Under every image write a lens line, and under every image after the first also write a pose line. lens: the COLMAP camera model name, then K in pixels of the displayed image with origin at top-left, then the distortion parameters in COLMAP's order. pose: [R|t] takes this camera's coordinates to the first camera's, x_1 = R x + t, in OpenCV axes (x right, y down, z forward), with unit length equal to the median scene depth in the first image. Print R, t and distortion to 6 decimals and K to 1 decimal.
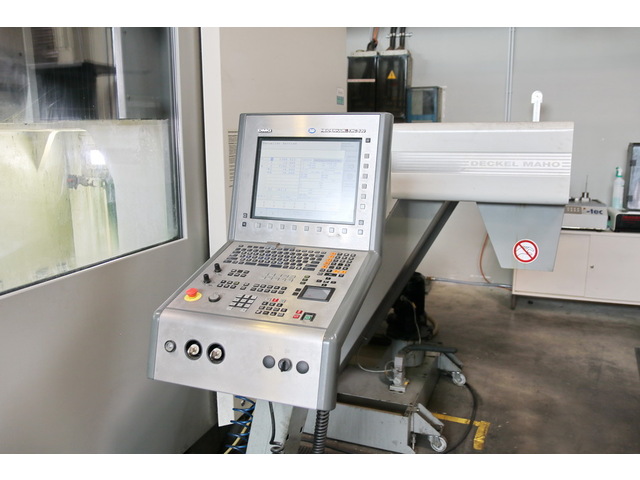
lens RADIAL K [[551.1, 0, 318.0], [0, 551.1, 241.2], [0, 0, 1]] dist [-0.122656, 0.134034]
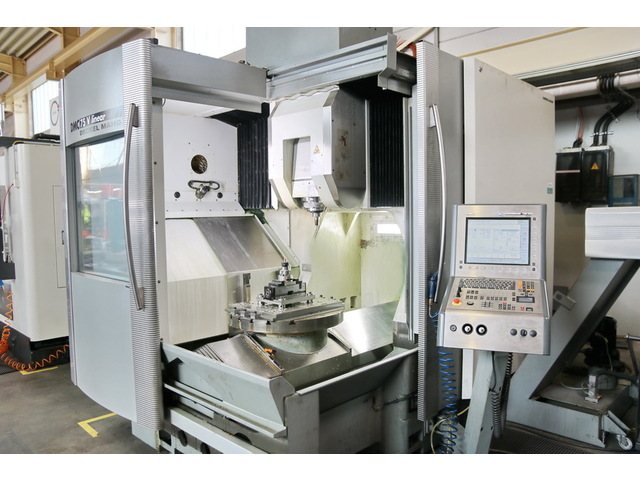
lens RADIAL K [[506.0, 0, 318.5], [0, 506.0, 245.5], [0, 0, 1]] dist [-0.122565, 0.117195]
pose [[0.922895, 0.019048, -0.384580, -0.014988], [-0.068638, 0.990917, -0.115635, 0.065662], [0.378884, 0.133116, 0.915820, -0.350519]]
